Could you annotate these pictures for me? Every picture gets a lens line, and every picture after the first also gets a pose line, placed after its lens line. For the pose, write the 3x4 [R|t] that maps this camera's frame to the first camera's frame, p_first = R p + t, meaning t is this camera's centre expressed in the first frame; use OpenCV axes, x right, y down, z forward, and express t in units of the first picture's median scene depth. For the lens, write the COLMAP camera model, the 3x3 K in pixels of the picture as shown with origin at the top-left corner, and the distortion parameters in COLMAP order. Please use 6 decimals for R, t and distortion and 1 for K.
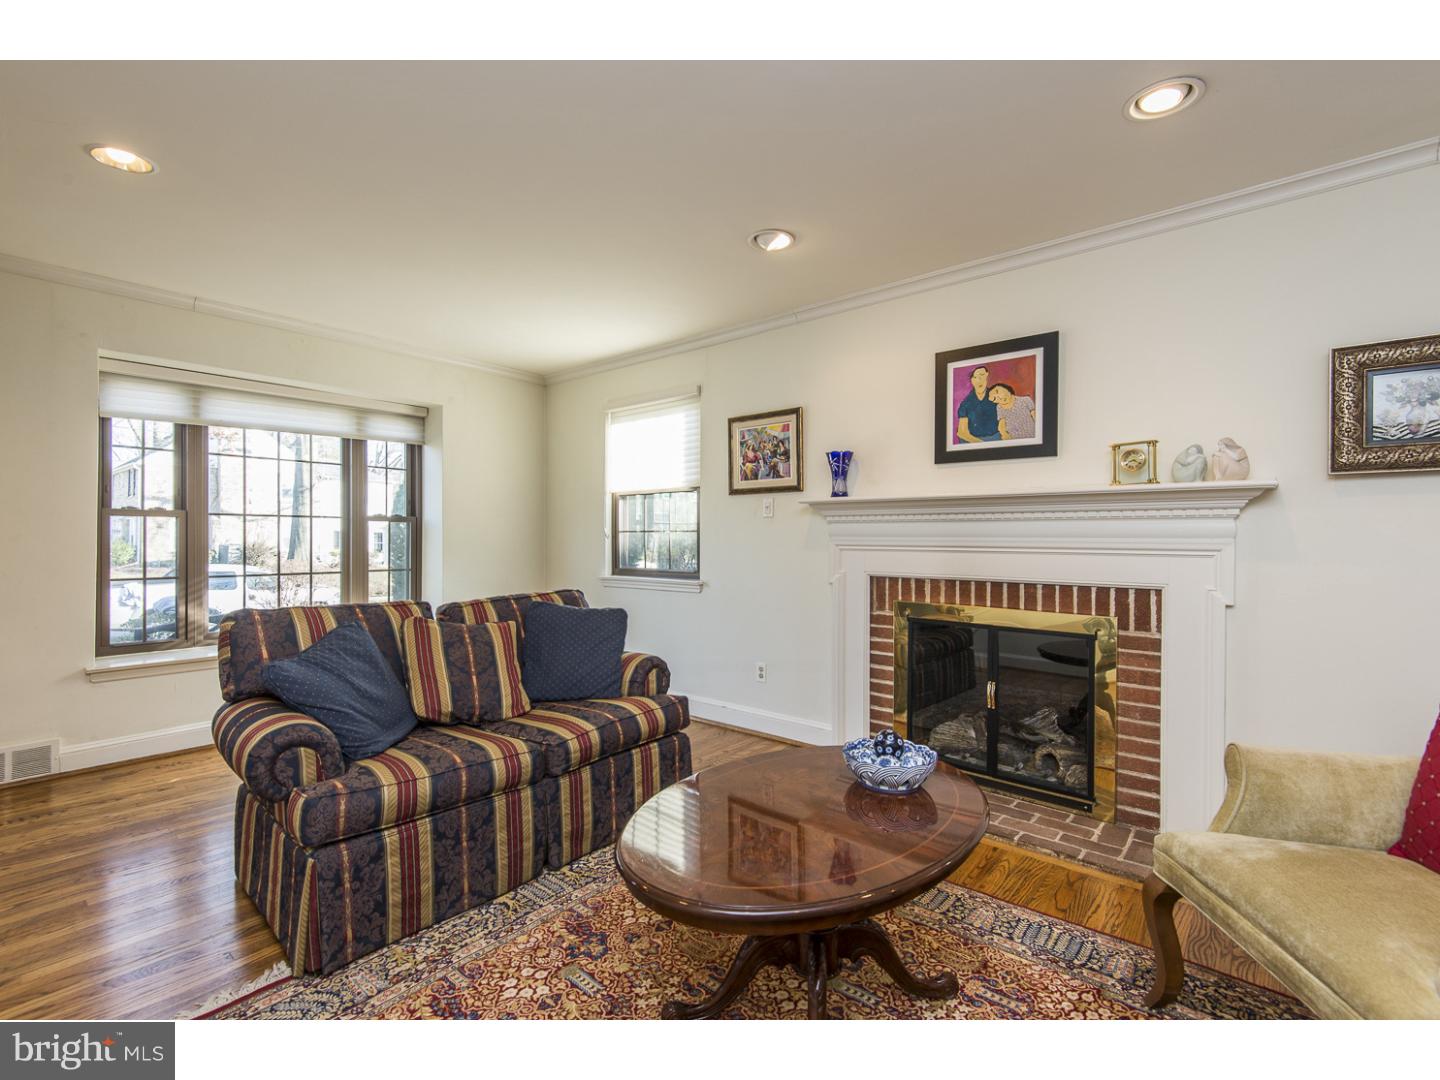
lens RADIAL K [[658.3, 0, 720.3], [0, 658.3, 541.4], [0, 0, 1]] dist [0.016226, -0.010057]
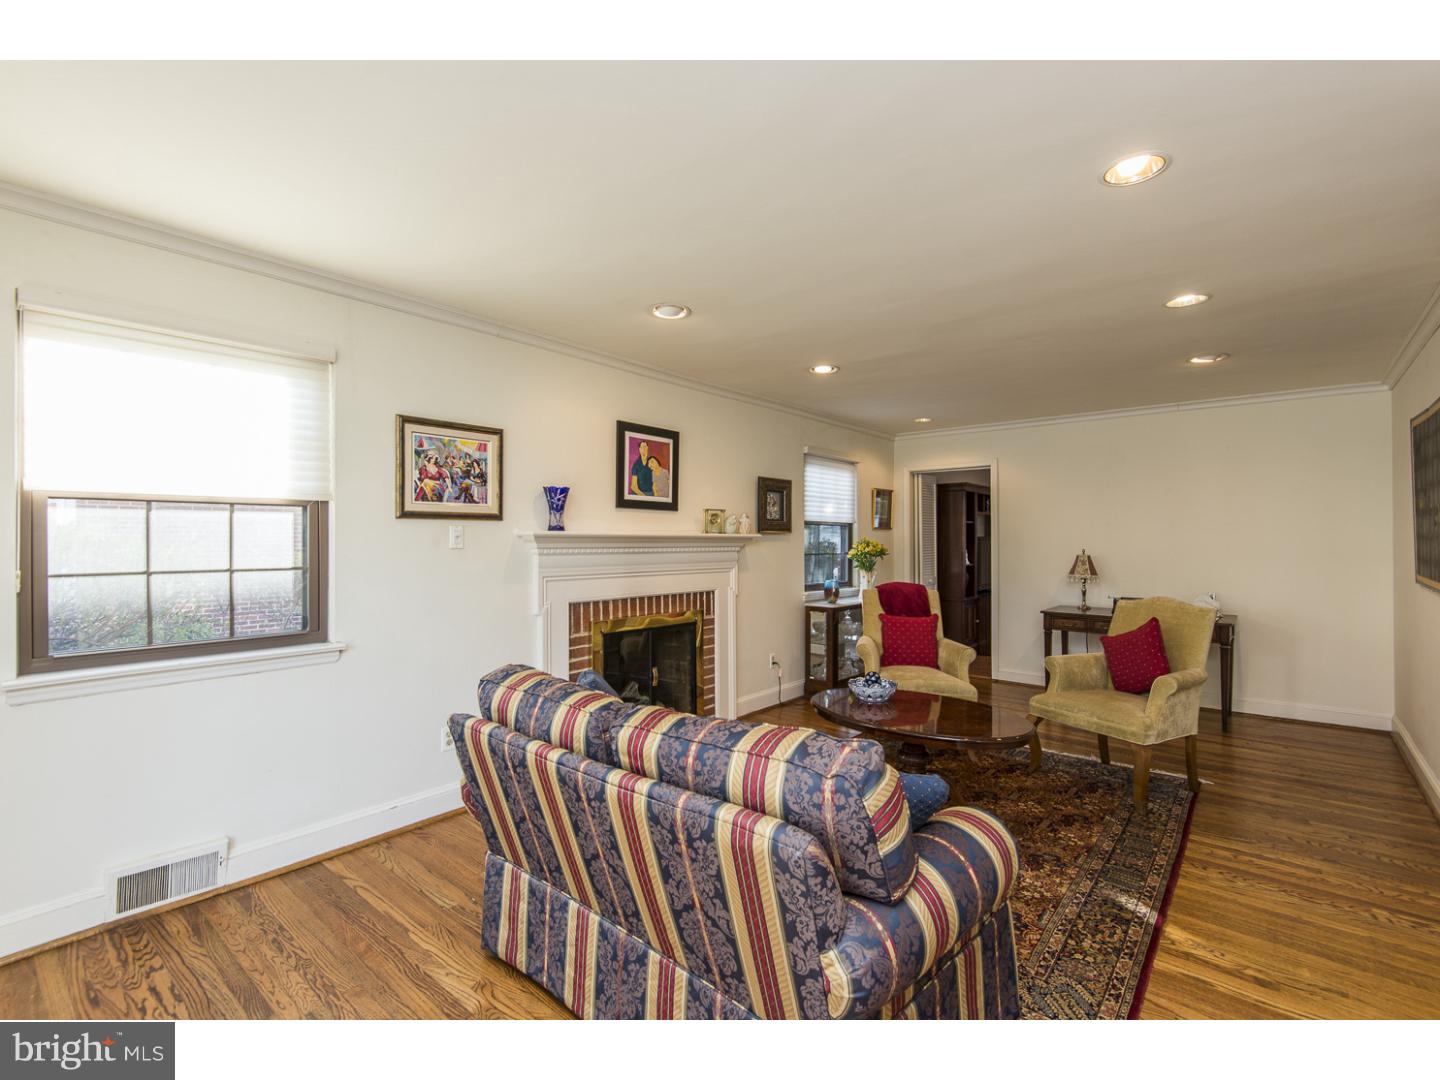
lens RADIAL K [[658.3, 0, 719.6], [0, 658.3, 542.0], [0, 0, 1]] dist [0.016226, -0.010057]
pose [[-0.014453, -0.008006, 0.999864, -0.856963], [0.001579, 0.999967, 0.008030, -0.056978], [-0.999894, 0.001695, -0.014440, 0.755681]]
